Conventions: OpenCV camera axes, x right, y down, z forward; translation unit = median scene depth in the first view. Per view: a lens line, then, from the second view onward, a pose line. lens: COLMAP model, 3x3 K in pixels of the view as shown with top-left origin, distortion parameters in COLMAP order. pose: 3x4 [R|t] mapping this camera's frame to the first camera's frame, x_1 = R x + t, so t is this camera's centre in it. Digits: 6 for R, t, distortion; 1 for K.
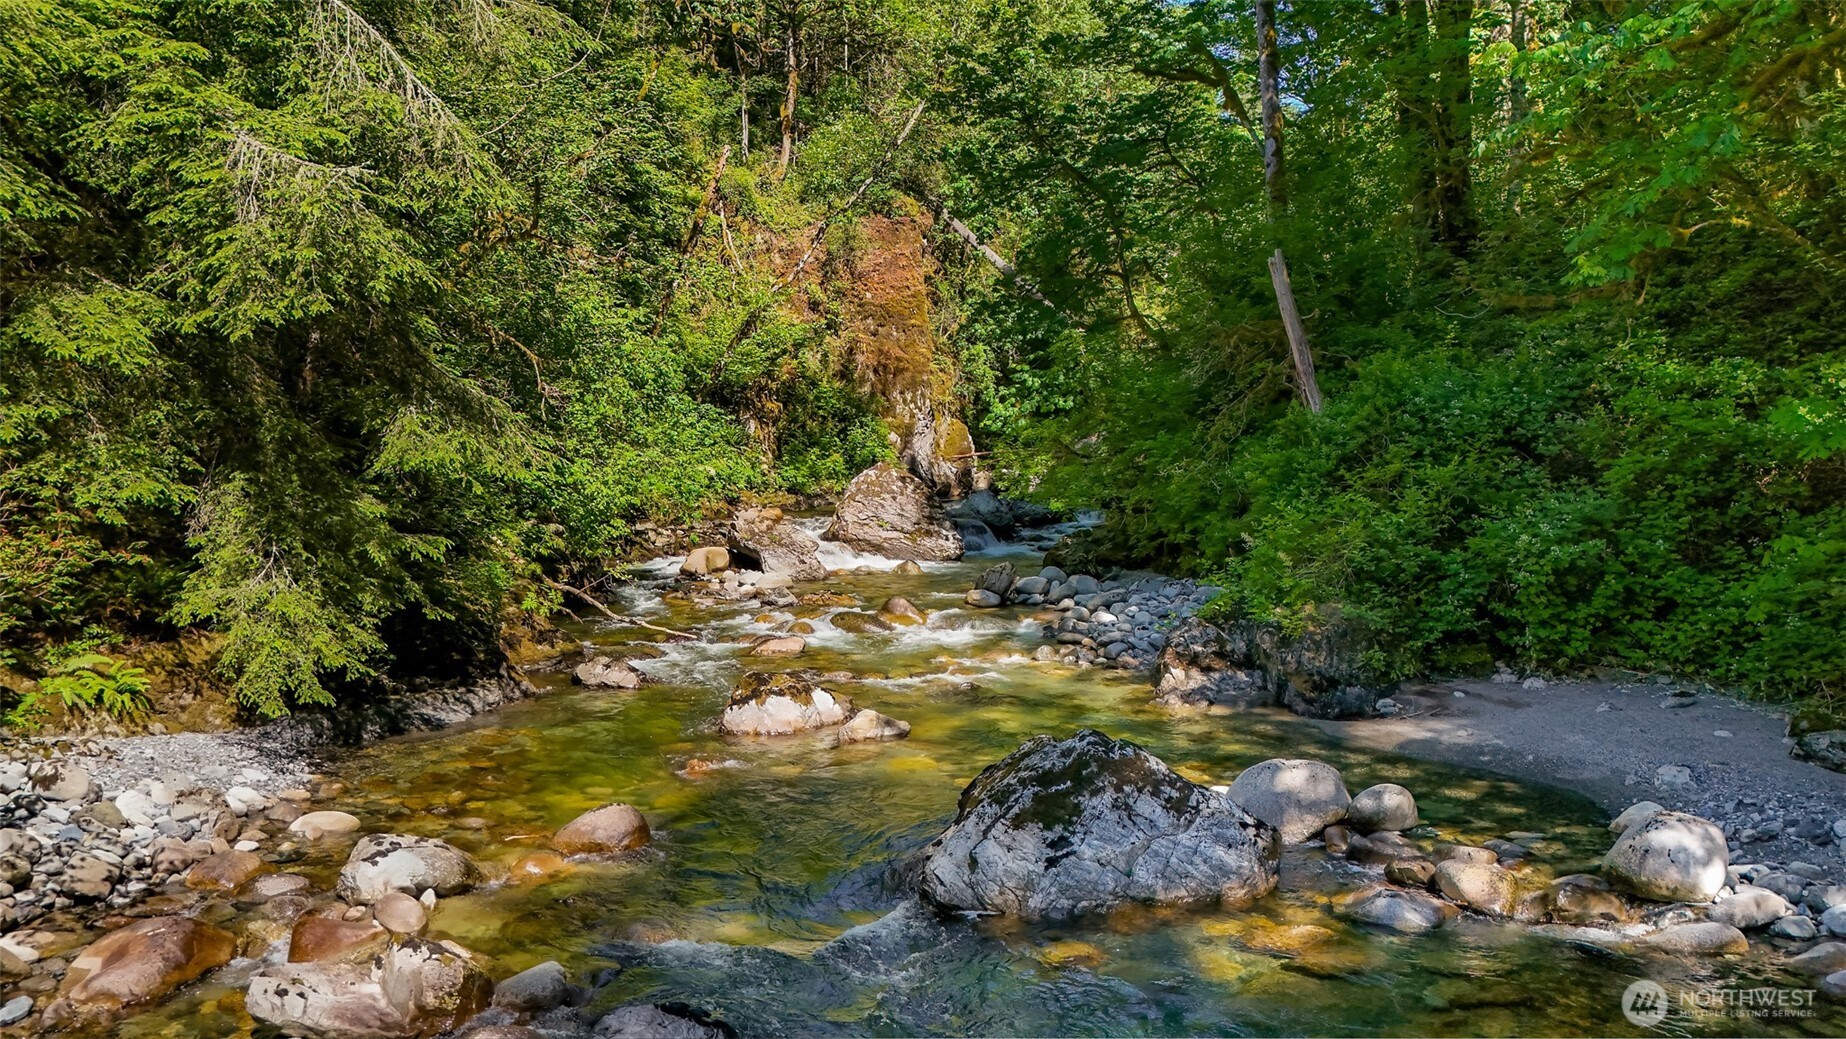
lens RADIAL K [[1242.6, 0, 933.6], [0, 1242.6, 521.7], [0, 0, 1]] dist [0.040481, 0.000405]
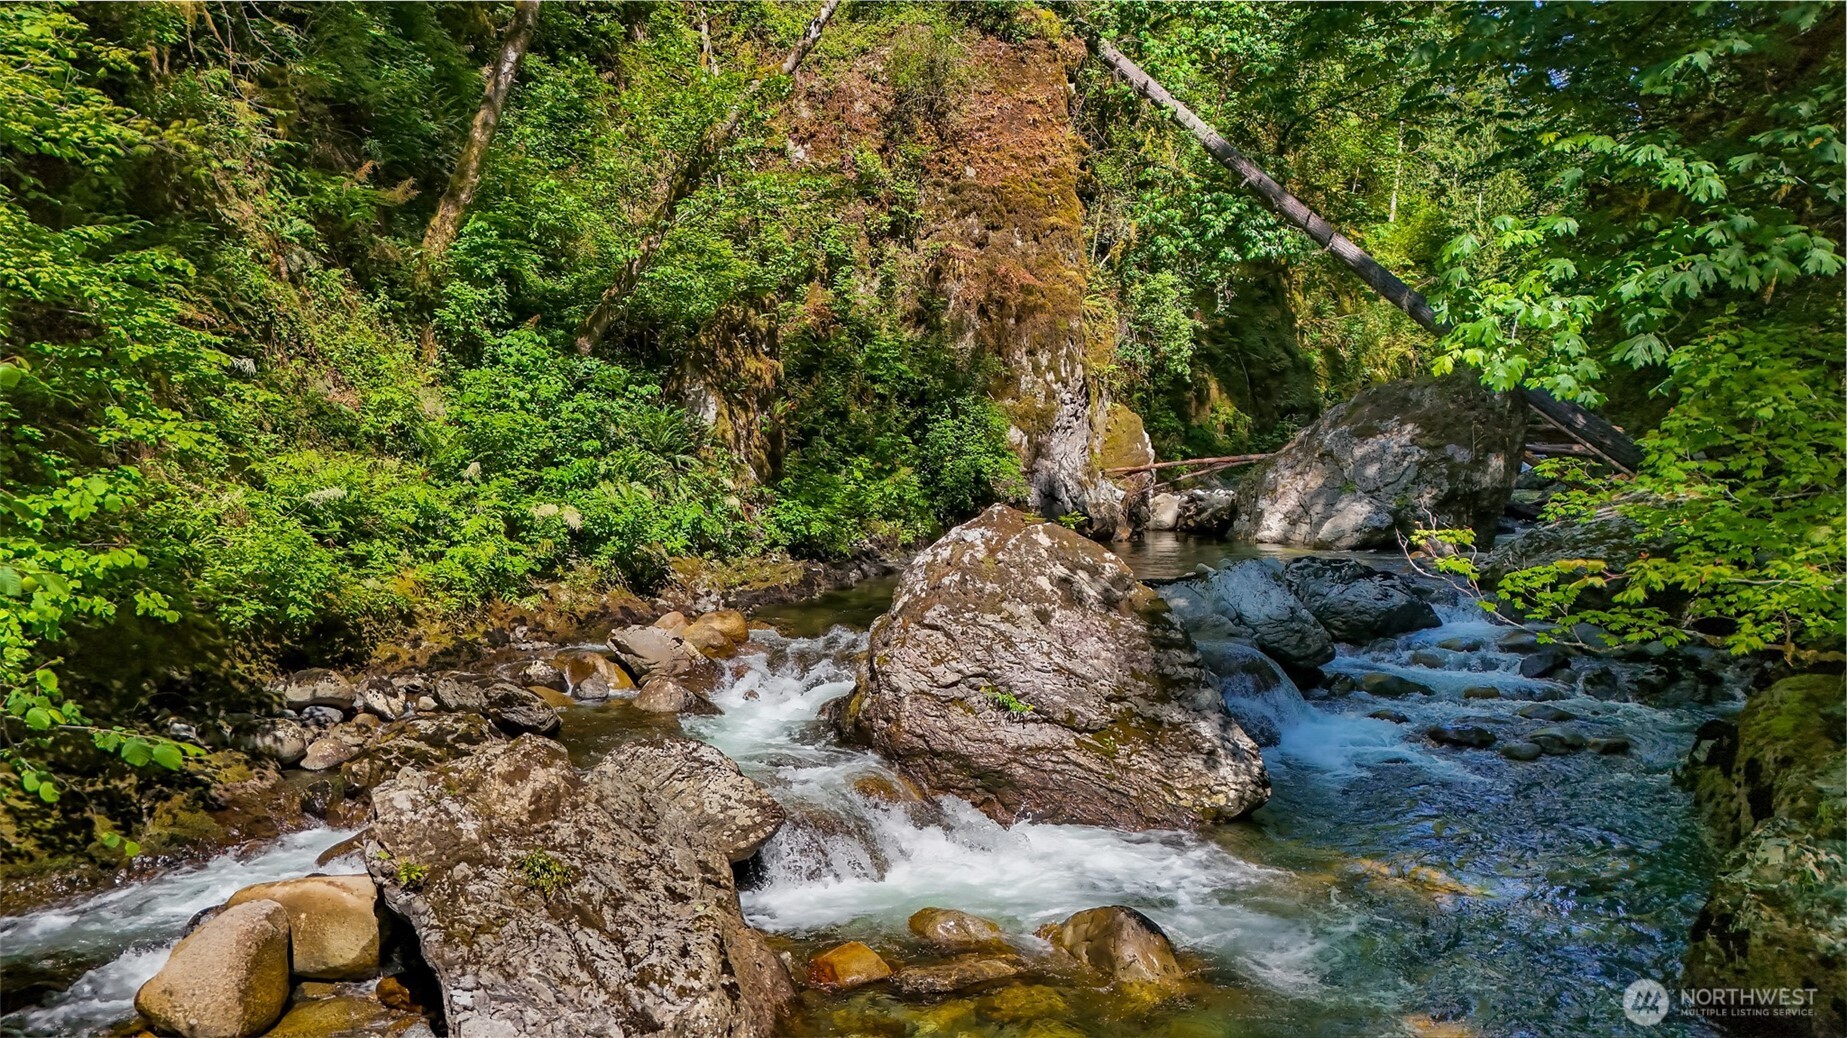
lens RADIAL K [[1243.2, 0, 918.0], [0, 1243.2, 526.9], [0, 0, 1]] dist [0.040481, 0.000405]
pose [[0.995574, 0.005692, -0.093808, -0.023859], [-0.005533, 0.999983, 0.001957, -0.030182], [0.093818, -0.001429, 0.995588, 0.471756]]
